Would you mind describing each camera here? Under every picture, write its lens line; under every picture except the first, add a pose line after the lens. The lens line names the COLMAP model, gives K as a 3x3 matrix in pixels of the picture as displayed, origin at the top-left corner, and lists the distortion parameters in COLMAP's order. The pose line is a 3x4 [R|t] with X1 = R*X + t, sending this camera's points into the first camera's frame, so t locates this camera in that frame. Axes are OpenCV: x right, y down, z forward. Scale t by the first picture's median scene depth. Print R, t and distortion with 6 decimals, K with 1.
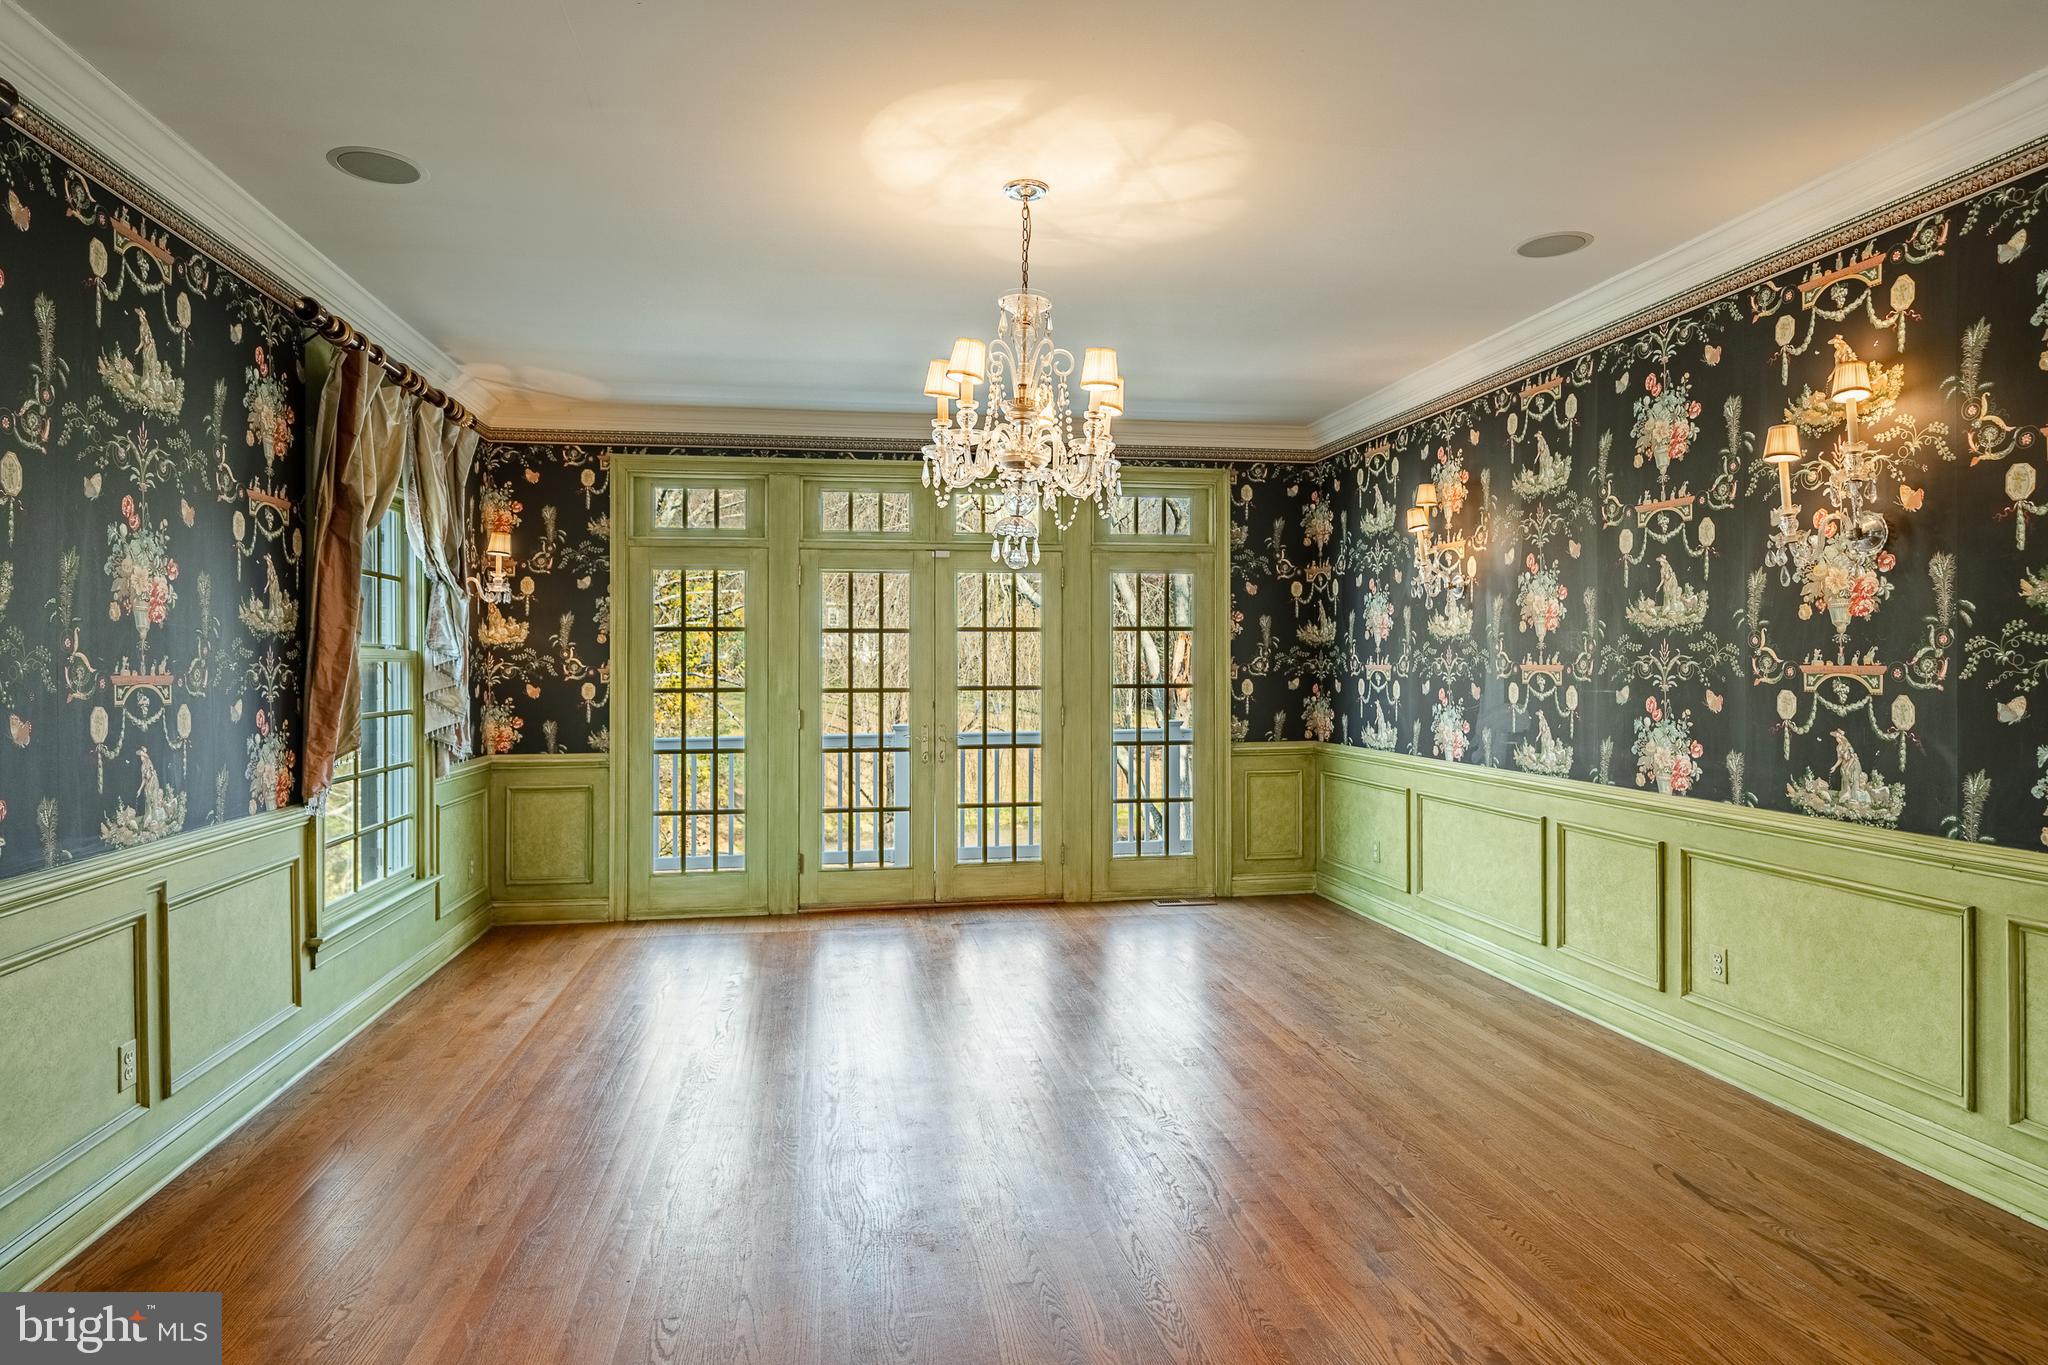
lens RADIAL K [[1108.1, 0, 1025.5], [0, 1108.1, 667.6], [0, 0, 1]] dist [-0.001588, -0.001070]
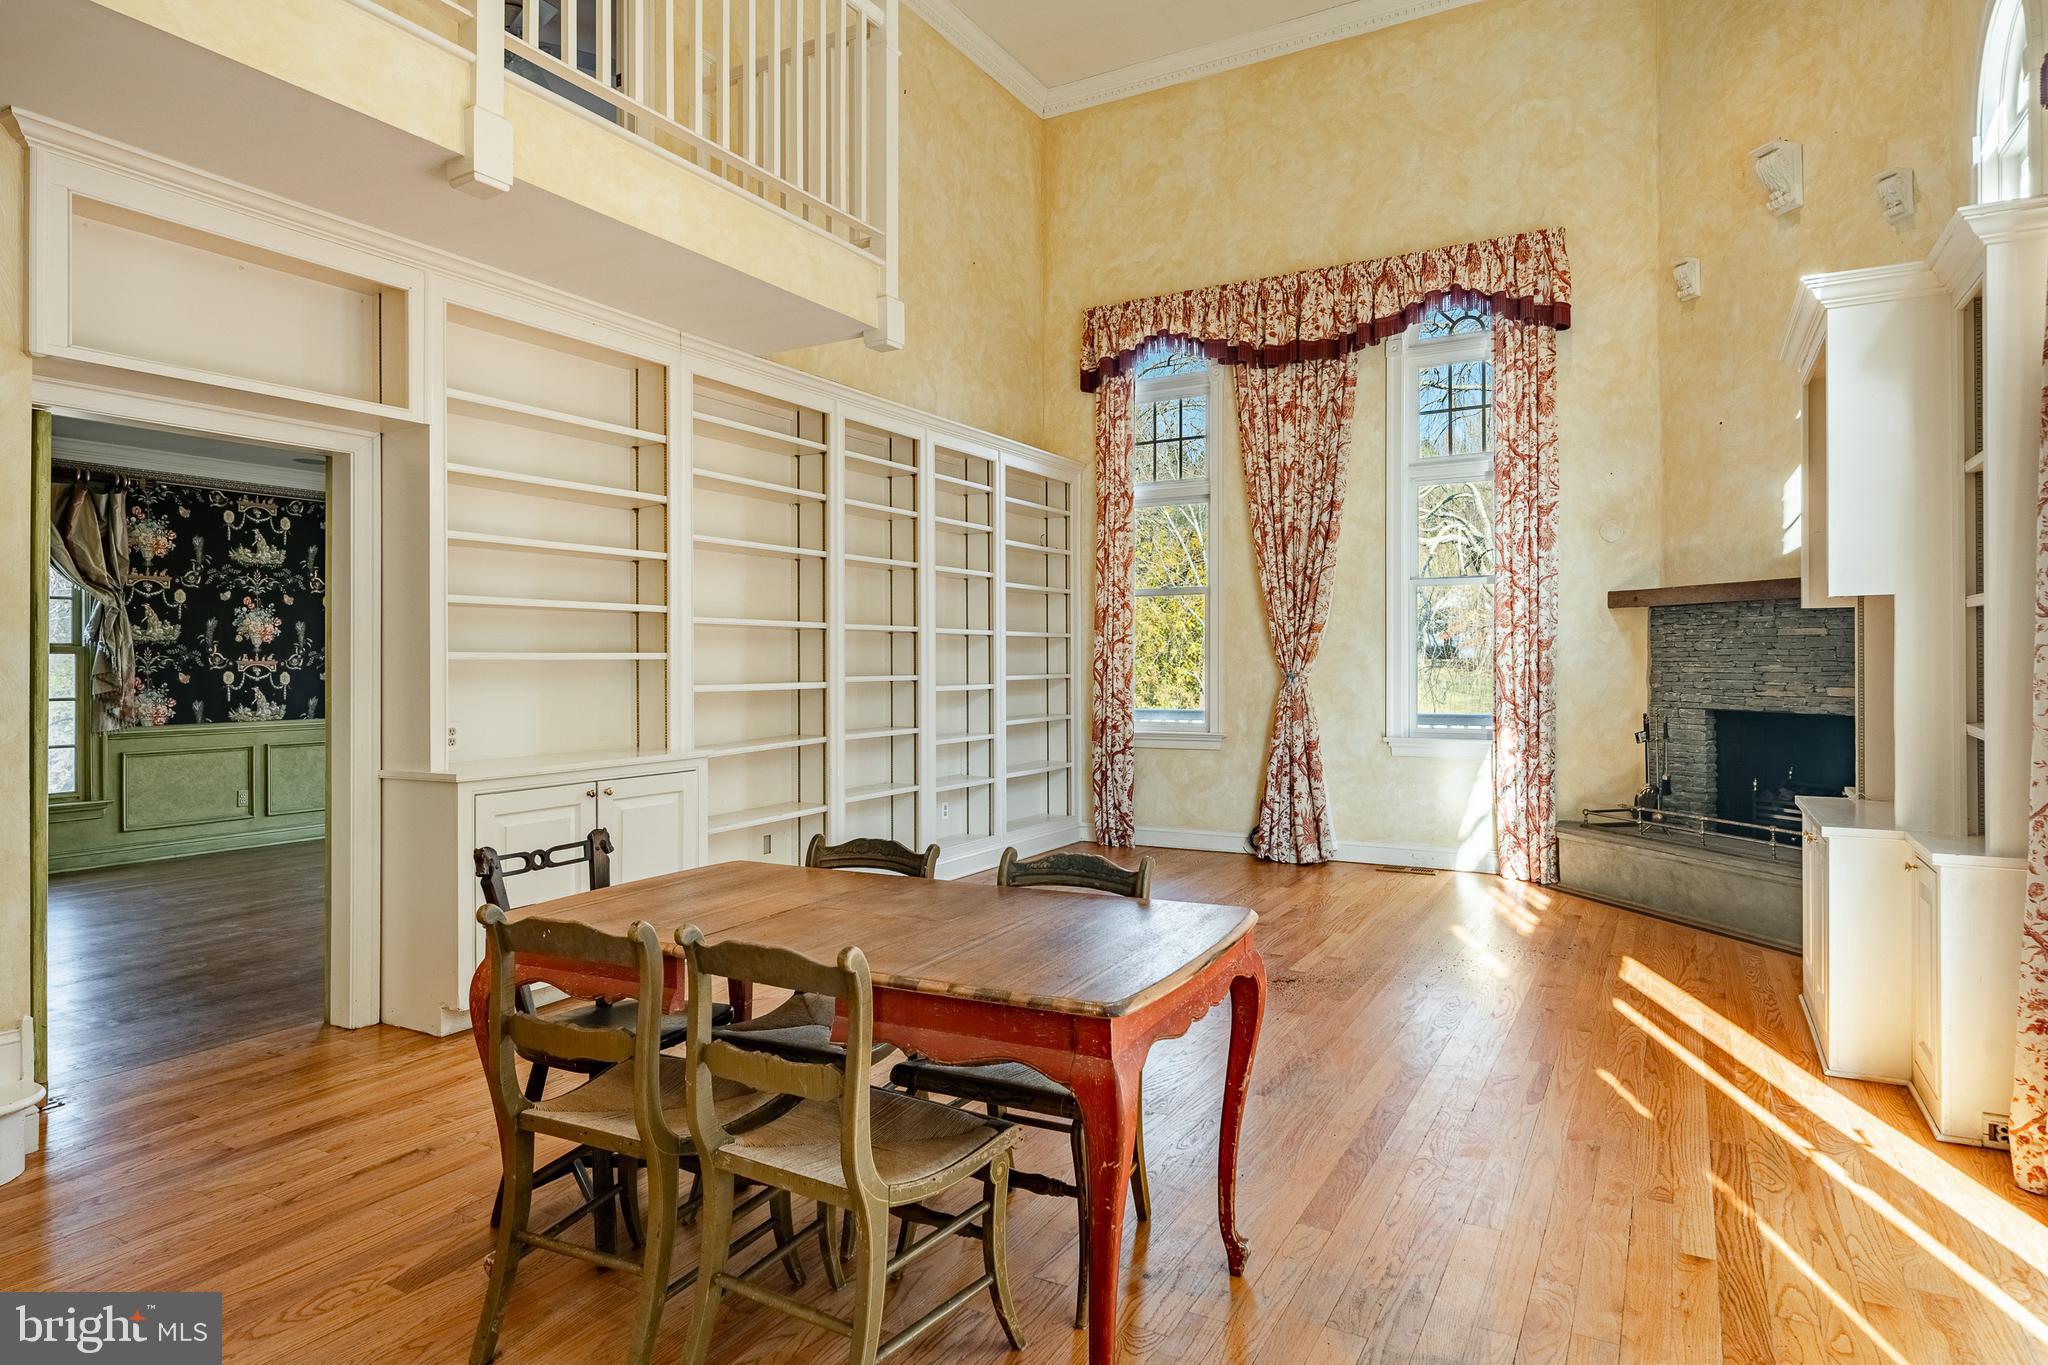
lens RADIAL K [[1179.0, 0, 1024.3], [0, 1179.0, 658.0], [0, 0, 1]] dist [0.001118, 0.000063]
pose [[-0.595277, 0.004708, 0.803507, -2.369425], [0.001774, 0.999988, -0.004545, 0.006439], [-0.803519, -0.001281, -0.595278, 1.161389]]
